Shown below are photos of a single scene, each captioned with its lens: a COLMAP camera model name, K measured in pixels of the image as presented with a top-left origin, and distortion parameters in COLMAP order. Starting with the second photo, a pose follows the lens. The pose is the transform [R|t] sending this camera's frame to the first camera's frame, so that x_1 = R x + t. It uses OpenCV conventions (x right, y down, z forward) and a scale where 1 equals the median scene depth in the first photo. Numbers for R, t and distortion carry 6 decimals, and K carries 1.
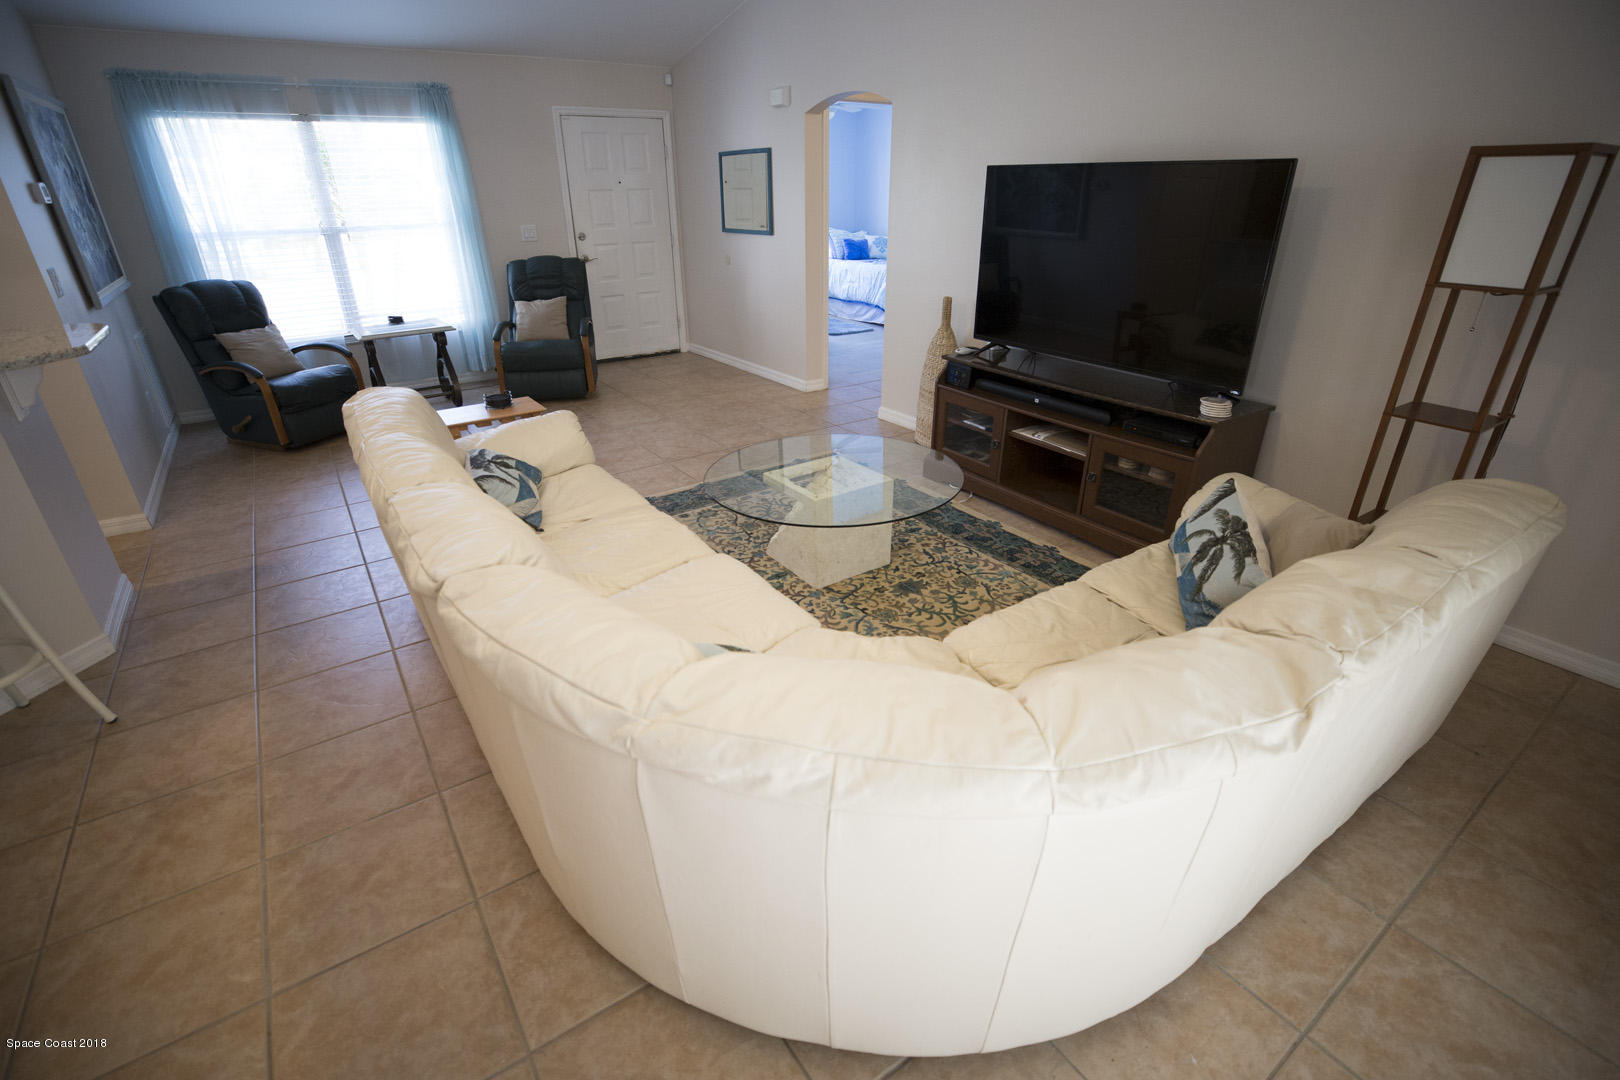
lens RADIAL K [[737.7, 0, 803.3], [0, 737.7, 539.5], [0, 0, 1]] dist [-0.018528, 0.001705]
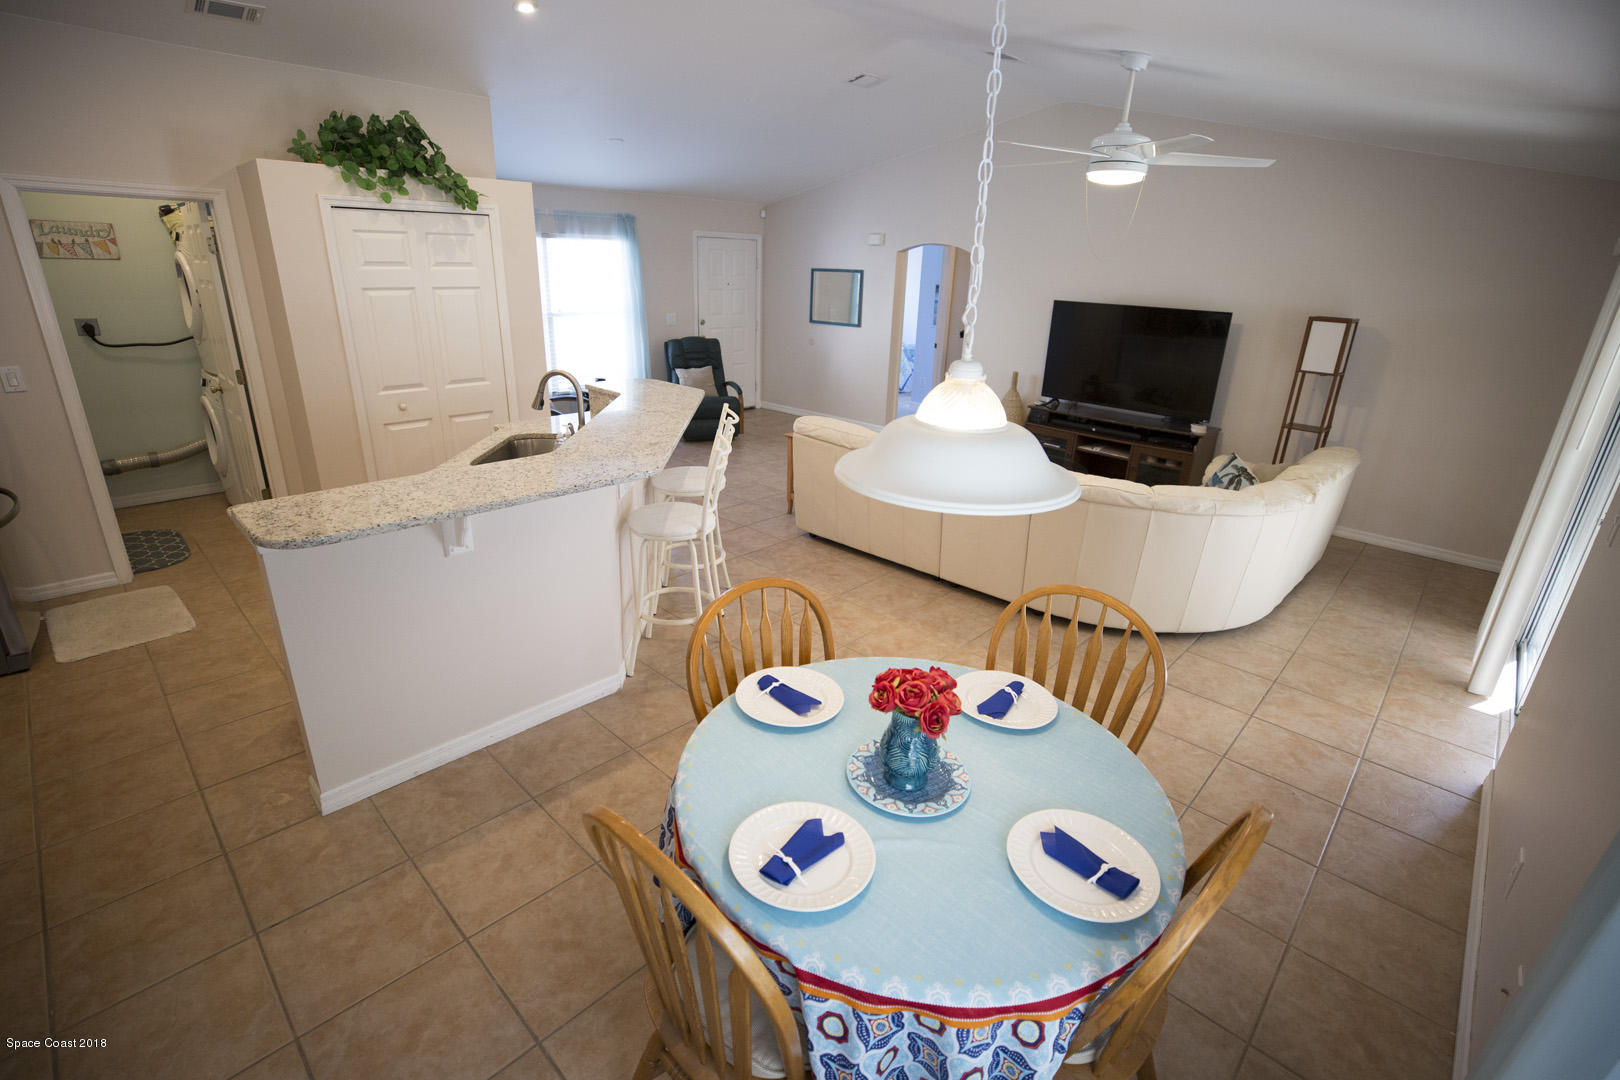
lens RADIAL K [[737.7, 0, 817.1], [0, 737.7, 534.3], [0, 0, 1]] dist [-0.018528, 0.001705]
pose [[0.976999, -0.032746, 0.210714, -0.780984], [0.052364, 0.994725, -0.088206, 0.201757], [-0.206714, 0.097211, 0.973560, -0.621358]]
